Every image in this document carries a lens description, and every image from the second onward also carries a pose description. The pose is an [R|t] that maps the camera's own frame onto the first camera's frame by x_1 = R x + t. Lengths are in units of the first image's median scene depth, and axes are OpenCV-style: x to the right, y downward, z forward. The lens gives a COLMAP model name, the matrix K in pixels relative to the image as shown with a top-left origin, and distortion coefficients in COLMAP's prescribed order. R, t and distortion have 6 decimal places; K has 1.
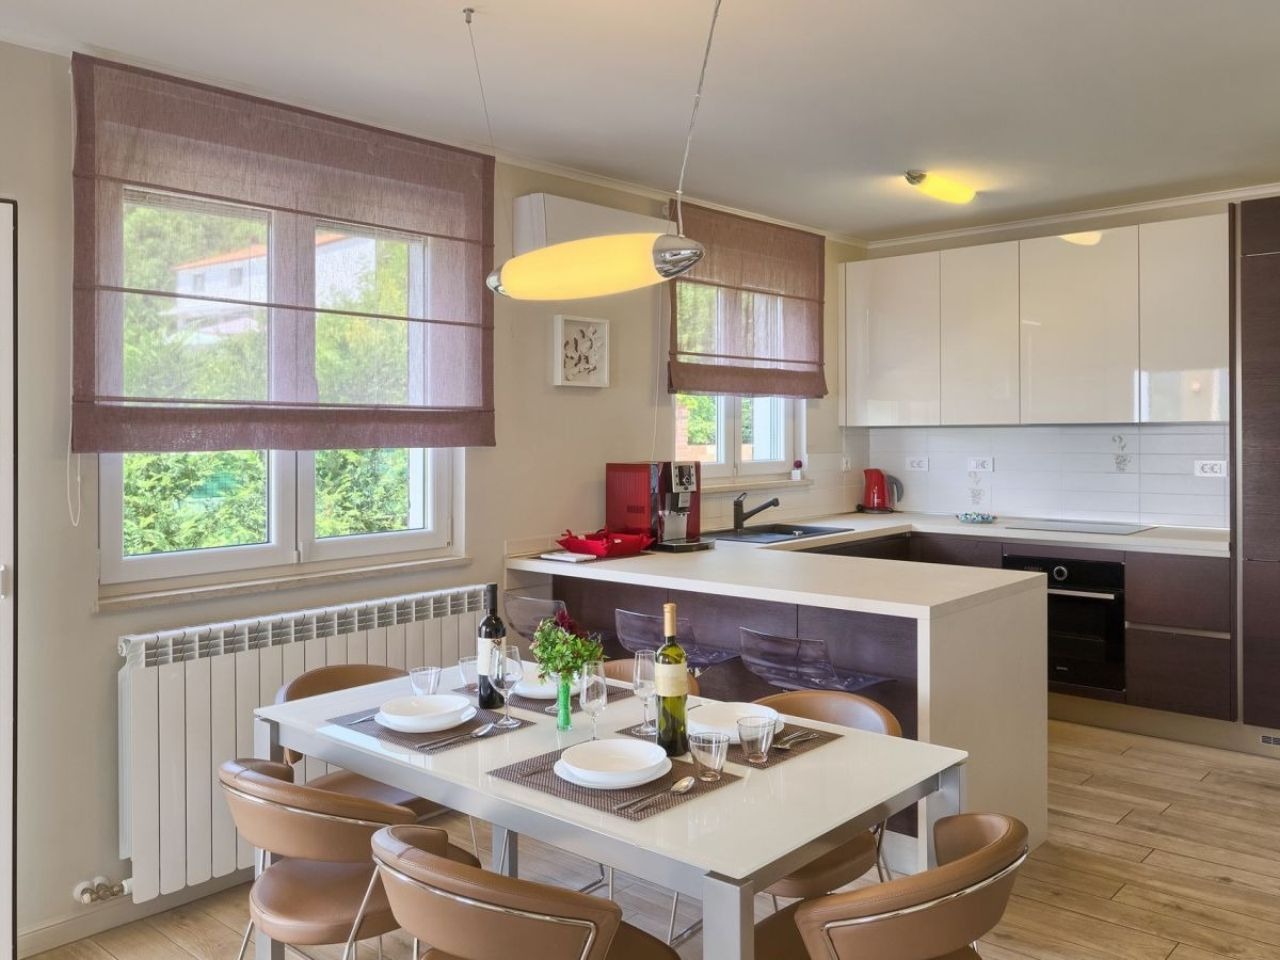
lens RADIAL K [[1041.3, 0, 675.0], [0, 1041.3, 504.5], [0, 0, 1]] dist [-0.001720, -0.001137]
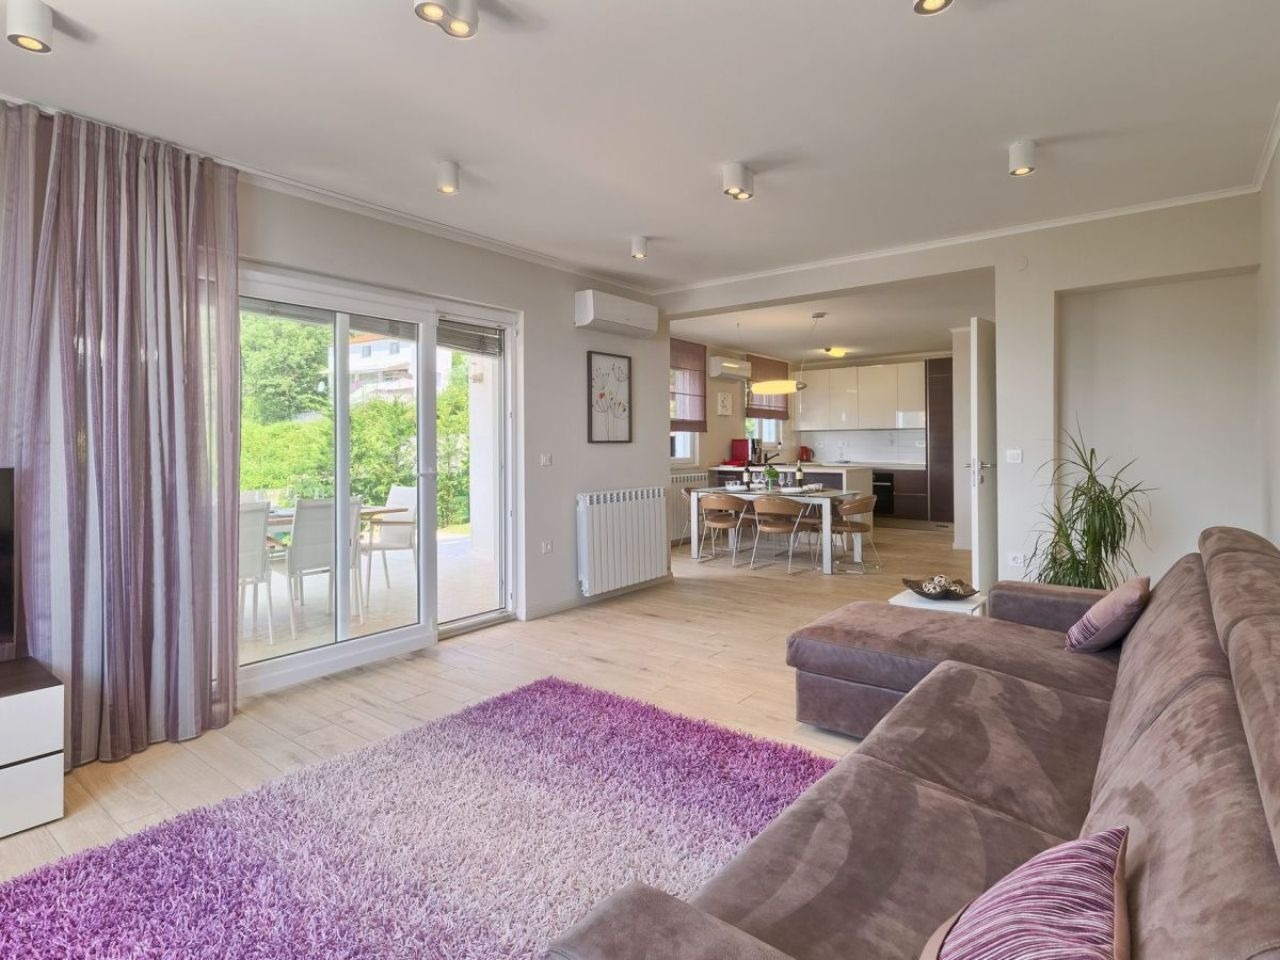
lens RADIAL K [[684.1, 0, 640.0], [0, 684.1, 480.0], [0, 0, 1]] dist [0.017862, 0.000308]
pose [[0.998306, 0.003226, 0.058092, -0.447474], [-0.001644, 0.999627, -0.027266, 0.136048], [-0.058158, 0.027124, 0.997939, -1.009449]]
